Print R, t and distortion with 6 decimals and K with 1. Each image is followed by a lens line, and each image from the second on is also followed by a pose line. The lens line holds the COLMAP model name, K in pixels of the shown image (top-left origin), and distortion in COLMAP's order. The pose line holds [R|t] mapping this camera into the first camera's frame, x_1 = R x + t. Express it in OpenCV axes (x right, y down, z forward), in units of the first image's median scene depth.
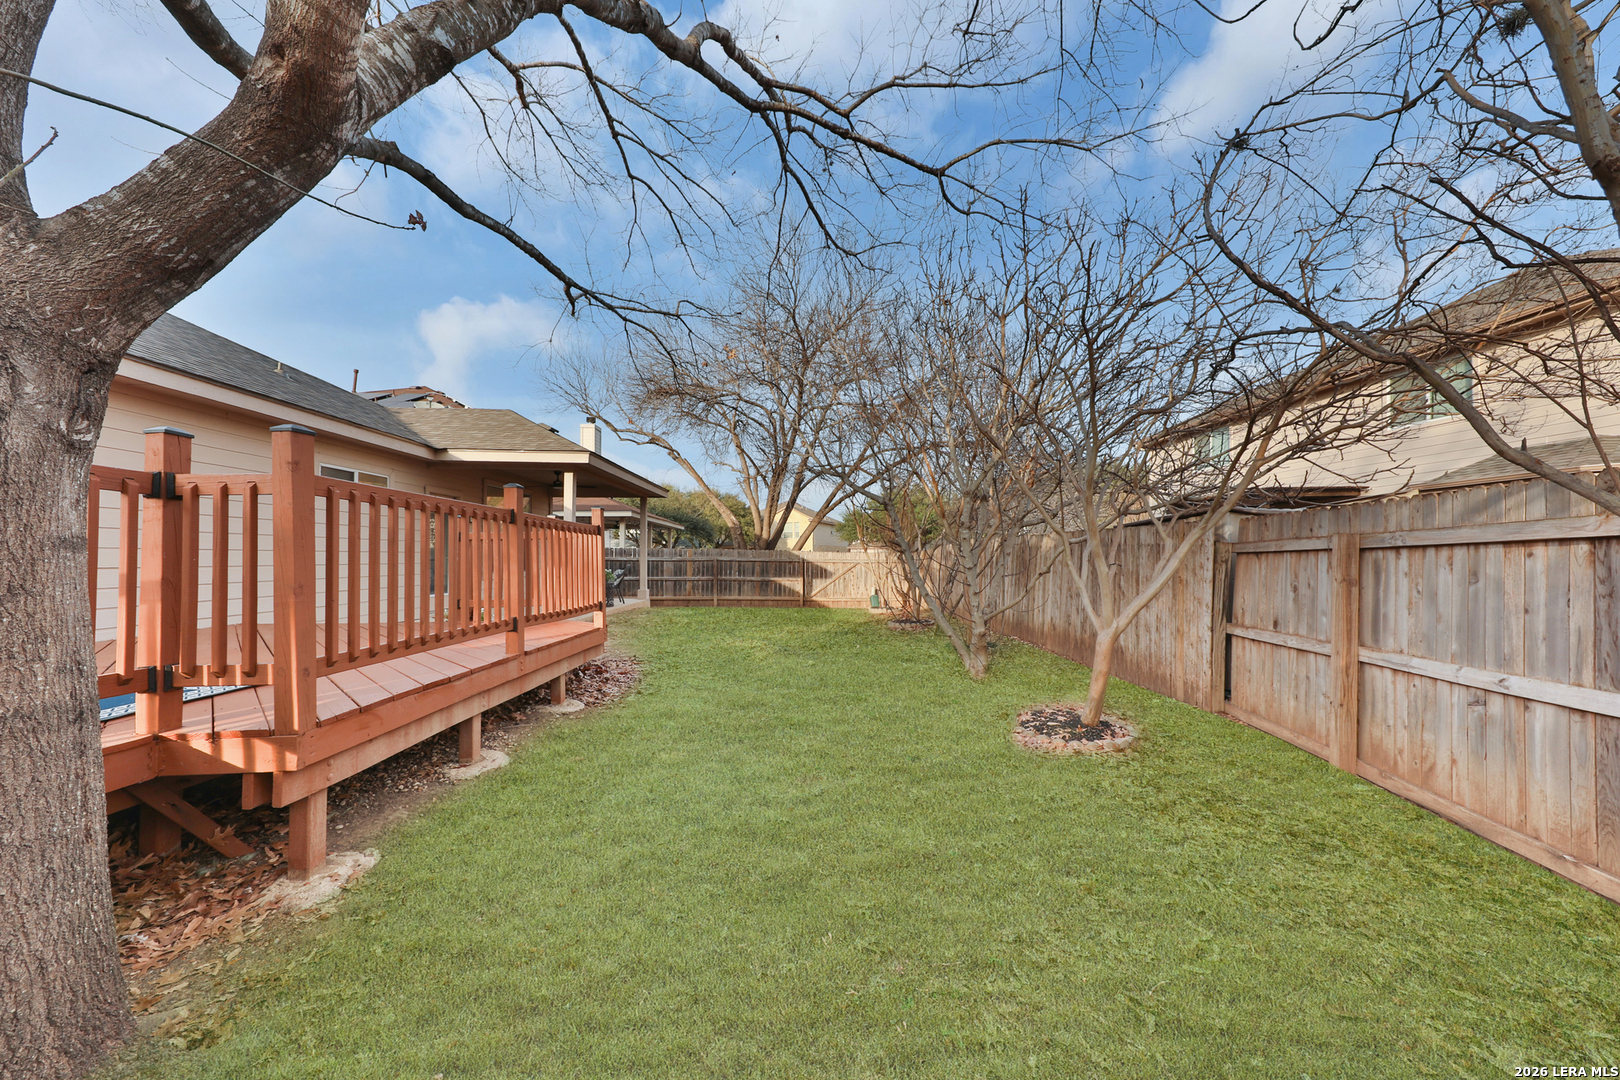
lens RADIAL K [[537.4, 0, 810.0], [0, 537.4, 540.0], [0, 0, 1]] dist [0.000794, -0.000092]
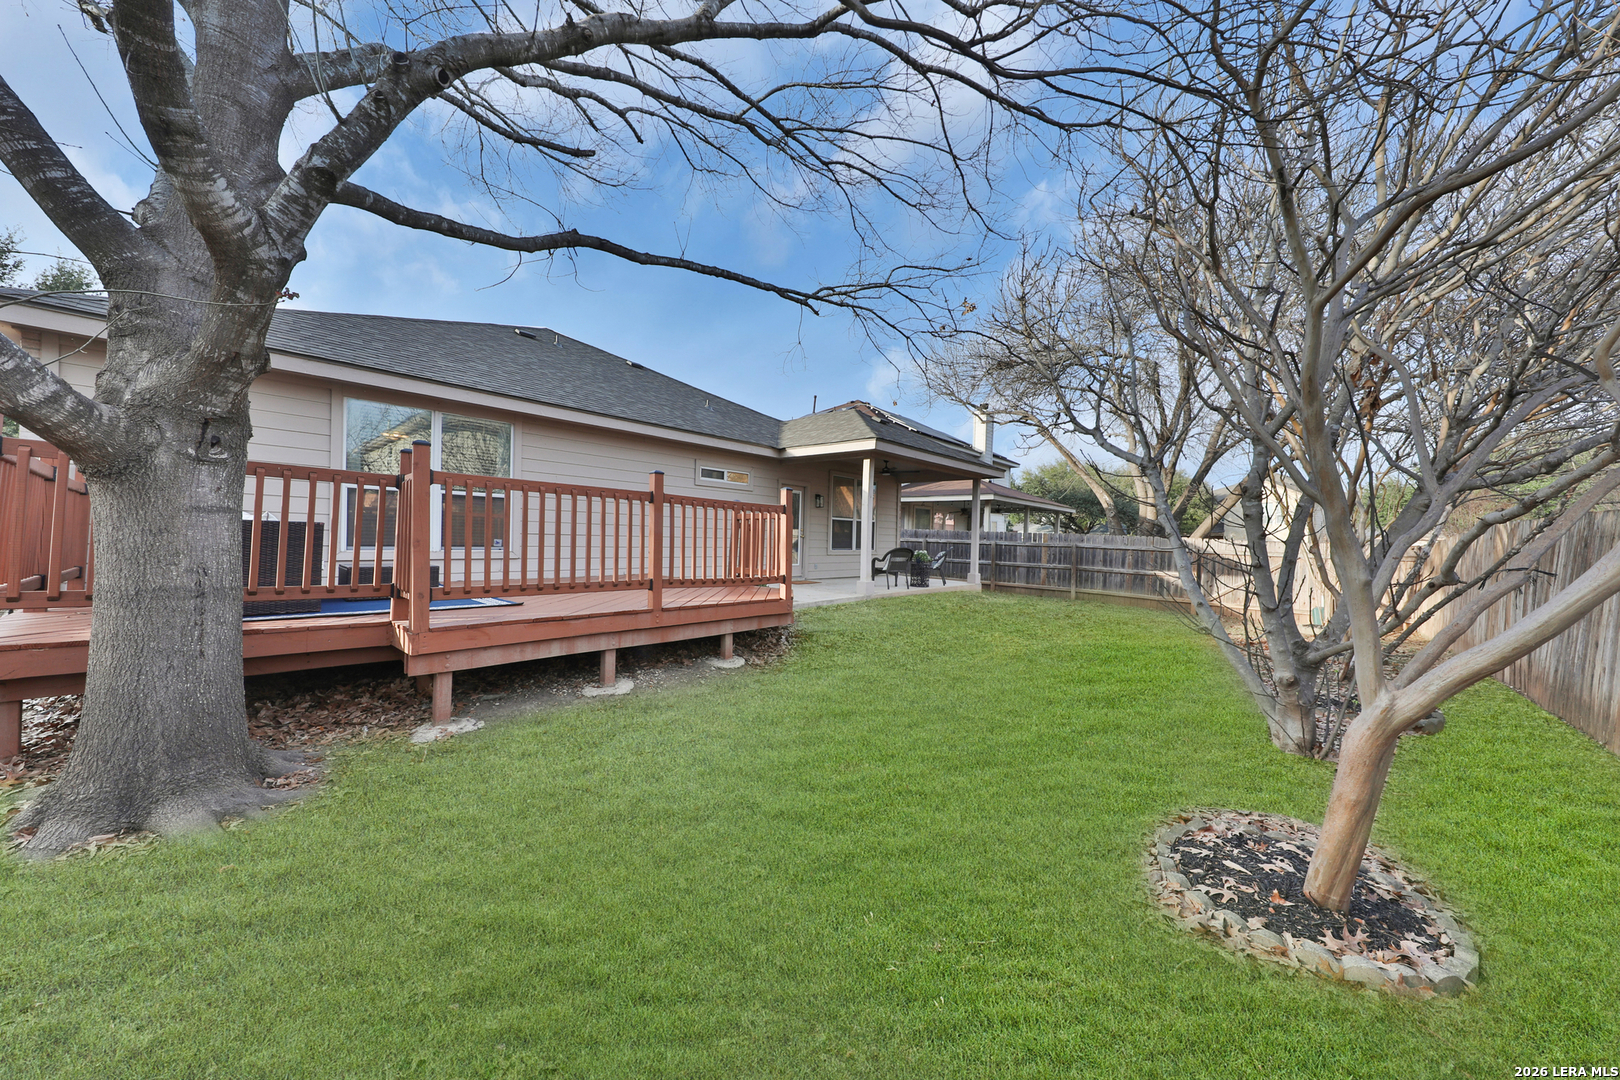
lens RADIAL K [[527.9, 0, 810.0], [0, 527.9, 534.9], [0, 0, 1]] dist [0.001815, 0.000019]
pose [[0.721863, 0.019897, -0.691750, 0.502087], [-0.007118, 0.999747, 0.021328, 0.013149], [0.692000, -0.010472, 0.721822, 0.347996]]
